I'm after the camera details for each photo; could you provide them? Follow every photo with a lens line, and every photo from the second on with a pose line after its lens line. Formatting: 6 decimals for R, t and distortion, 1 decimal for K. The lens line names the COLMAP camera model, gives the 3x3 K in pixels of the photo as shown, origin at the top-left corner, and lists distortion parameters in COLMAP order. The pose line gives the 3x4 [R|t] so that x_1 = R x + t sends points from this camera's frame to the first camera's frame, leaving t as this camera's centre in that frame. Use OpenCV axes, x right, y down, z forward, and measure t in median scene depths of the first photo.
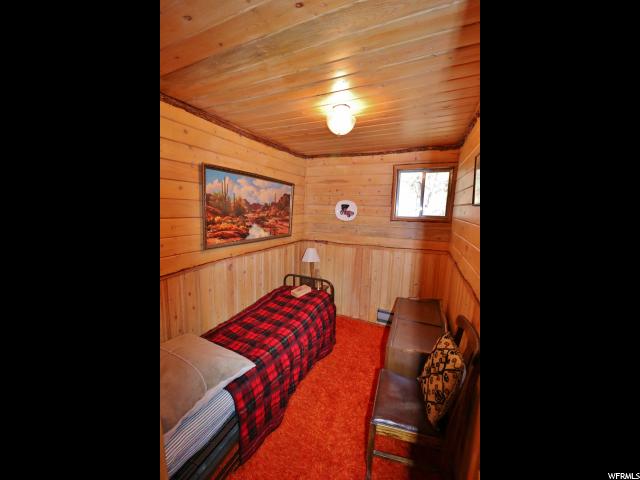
lens RADIAL K [[296.0, 0, 320.0], [0, 296.0, 240.0], [0, 0, 1]] dist [-0.002446, -0.013020]
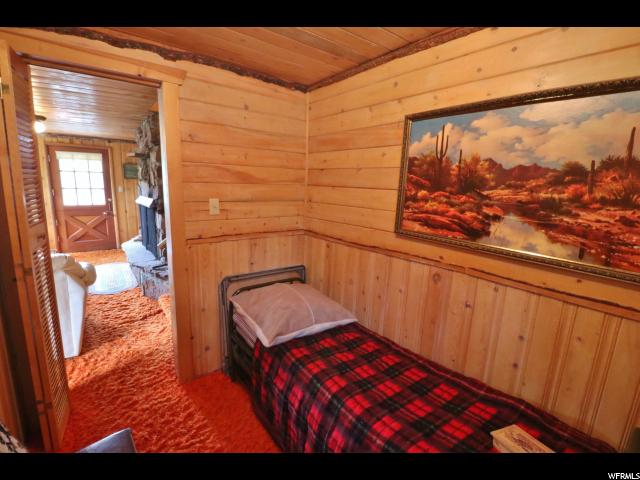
lens RADIAL K [[296.0, 0, 320.0], [0, 296.0, 240.0], [0, 0, 1]] dist [-0.002446, -0.013020]
pose [[-0.540979, 0.085746, -0.836654, 0.317663], [-0.170547, 0.962937, 0.208964, -0.066778], [0.823563, 0.255734, -0.506305, 1.093447]]
